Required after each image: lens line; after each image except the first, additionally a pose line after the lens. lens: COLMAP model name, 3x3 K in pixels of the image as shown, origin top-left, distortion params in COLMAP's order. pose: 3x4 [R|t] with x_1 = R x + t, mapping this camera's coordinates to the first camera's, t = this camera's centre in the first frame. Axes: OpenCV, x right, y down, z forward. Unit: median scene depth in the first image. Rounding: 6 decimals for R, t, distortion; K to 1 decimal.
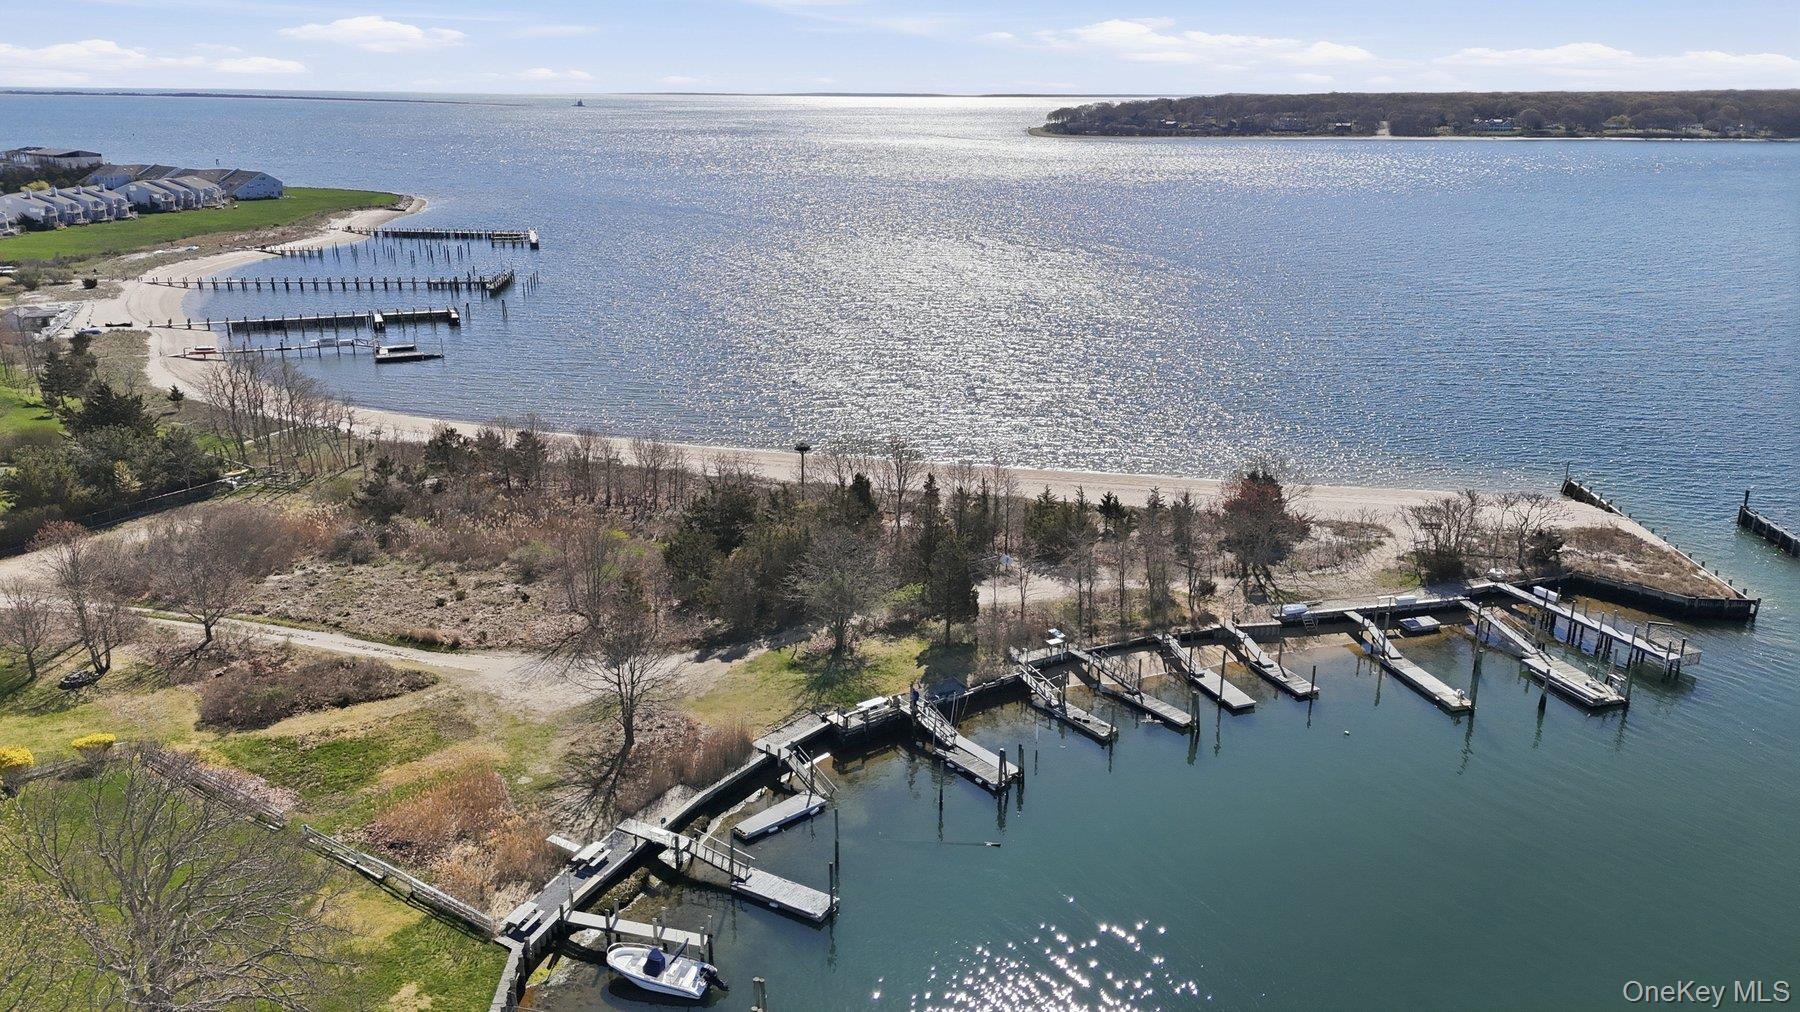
lens RADIAL K [[1334.2, 0, 900.0], [0, 1334.2, 506.0], [0, 0, 1]] dist [0.115236, -0.124445]
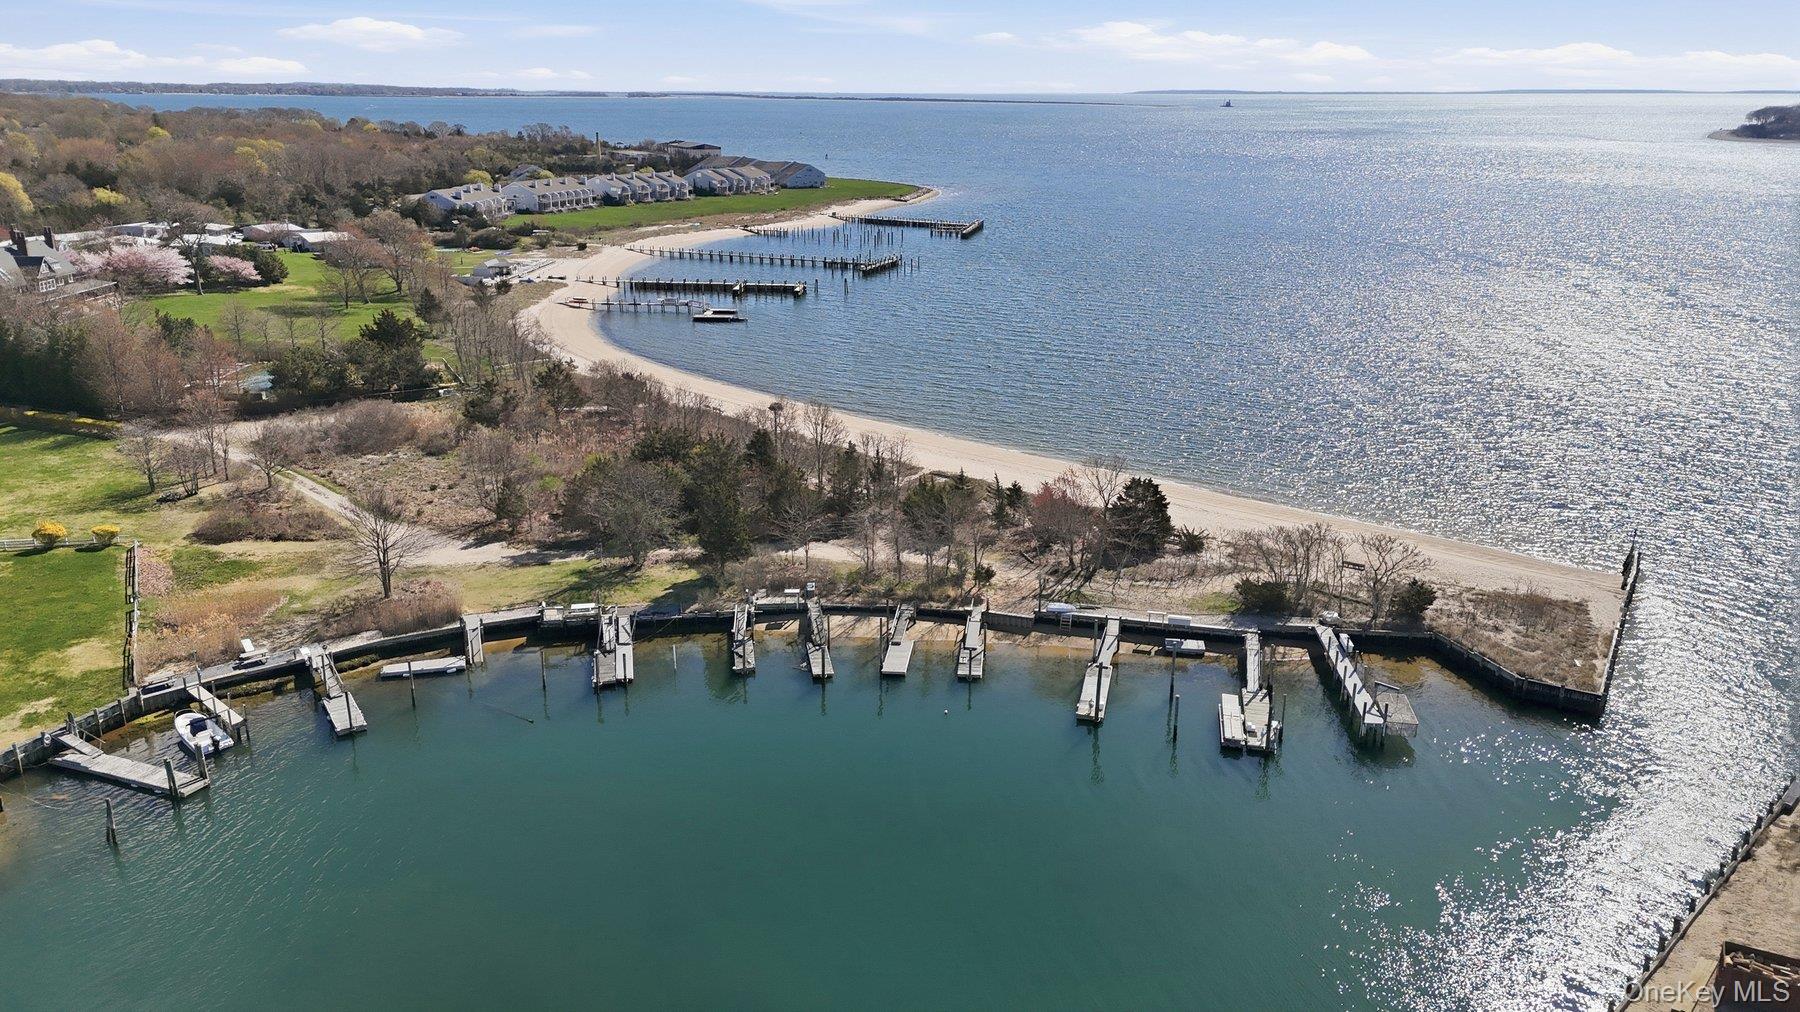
lens RADIAL K [[1334.2, 0, 900.0], [0, 1334.2, 506.0], [0, 0, 1]] dist [0.115236, -0.124445]
pose [[0.886443, 0.138865, -0.441515, 0.309474], [-0.138988, 0.989769, 0.032252, -0.007281], [0.441476, 0.032775, 0.896674, 0.024452]]
